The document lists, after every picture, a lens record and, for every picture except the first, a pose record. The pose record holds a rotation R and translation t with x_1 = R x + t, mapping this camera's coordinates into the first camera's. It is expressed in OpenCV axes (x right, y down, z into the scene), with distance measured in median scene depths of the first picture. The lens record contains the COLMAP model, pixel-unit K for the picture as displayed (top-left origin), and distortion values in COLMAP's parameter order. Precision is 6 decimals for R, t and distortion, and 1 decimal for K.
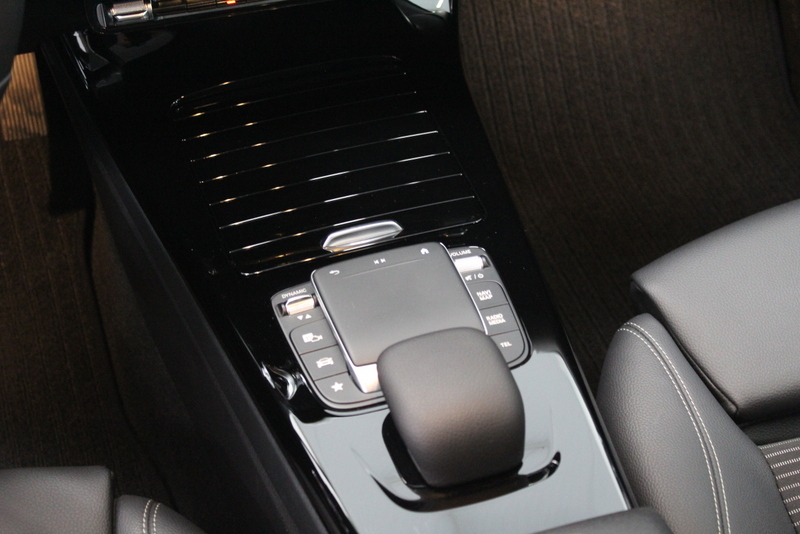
lens RADIAL K [[1470.1, 0, 401.7], [0, 1470.1, 267.7], [0, 0, 1]] dist [0.007396, 0.000000]
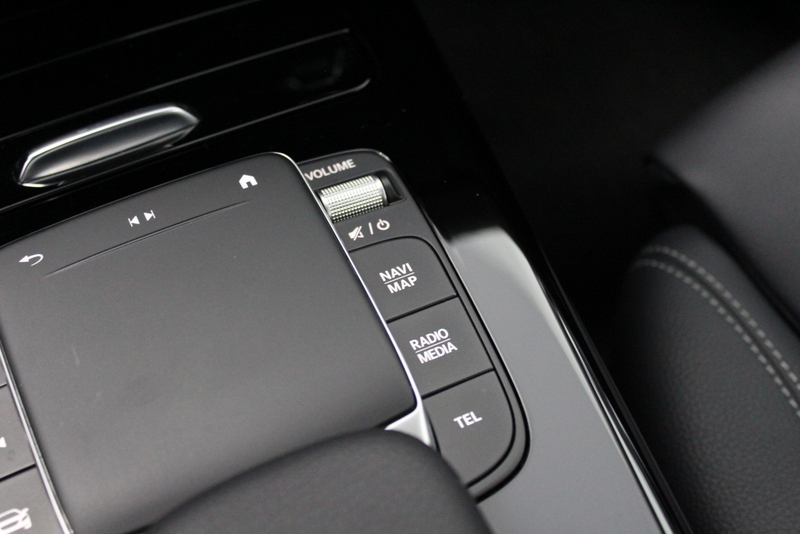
lens RADIAL K [[1160.8, 0, 400.3], [0, 1160.8, 267.6], [0, 0, 1]] dist [-0.032770, 0.000000]
pose [[0.991268, -0.097664, 0.088592, 0.027110], [0.078904, 0.977646, 0.194892, -0.048456], [-0.105646, -0.186200, 0.976816, 0.659323]]
